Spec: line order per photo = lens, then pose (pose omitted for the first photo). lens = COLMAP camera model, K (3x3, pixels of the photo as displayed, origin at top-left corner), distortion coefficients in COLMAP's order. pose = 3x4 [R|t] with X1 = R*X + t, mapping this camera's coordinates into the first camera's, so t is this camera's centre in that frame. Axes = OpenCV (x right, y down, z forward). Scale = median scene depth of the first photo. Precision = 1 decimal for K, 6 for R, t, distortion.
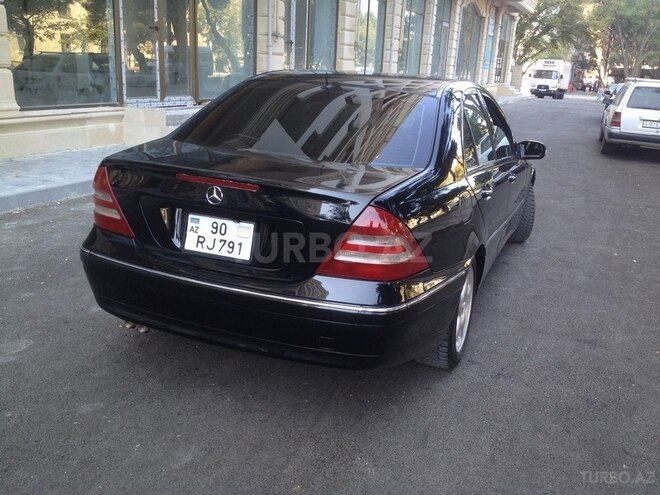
lens RADIAL K [[614.2, 0, 330.0], [0, 614.2, 247.5], [0, 0, 1]] dist [0.093721, -0.209541]
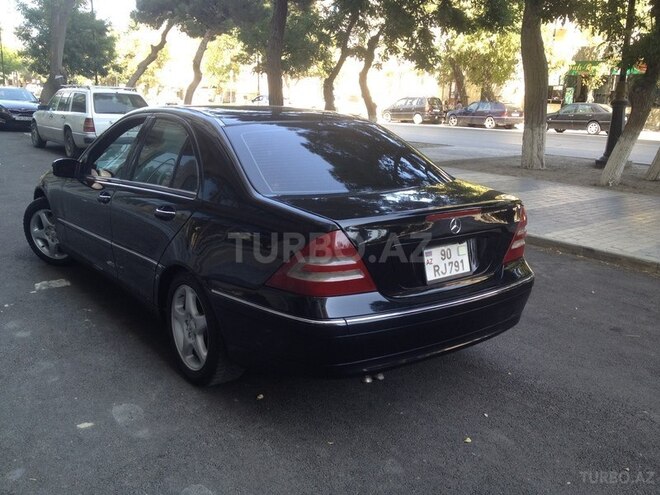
lens RADIAL K [[614.2, 0, 330.0], [0, 614.2, 247.5], [0, 0, 1]] dist [0.093721, -0.209541]
pose [[0.522842, -0.255412, 0.813266, -1.107531], [0.252133, 0.957704, 0.138679, -0.232580], [-0.814288, 0.132544, 0.565125, 0.448113]]
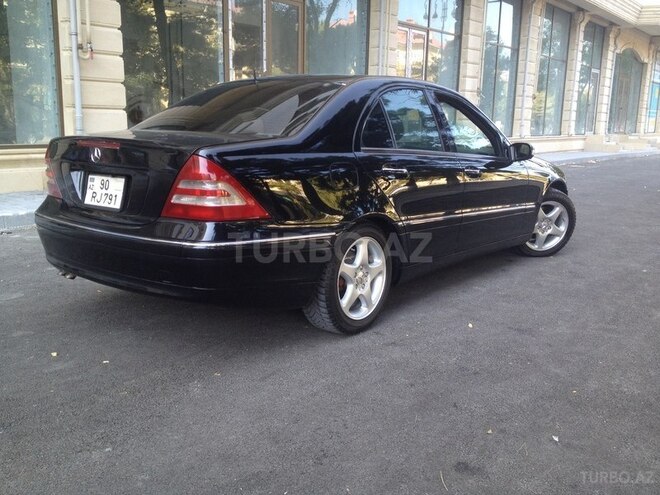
lens RADIAL K [[604.8, 0, 331.2], [0, 604.8, 260.5], [0, 0, 1]] dist [0.057085, -0.111738]
pose [[0.966376, 0.025936, -0.255821, 0.496188], [-0.042971, 0.997199, -0.061224, 0.152310], [0.253516, 0.070158, 0.964784, -0.031589]]
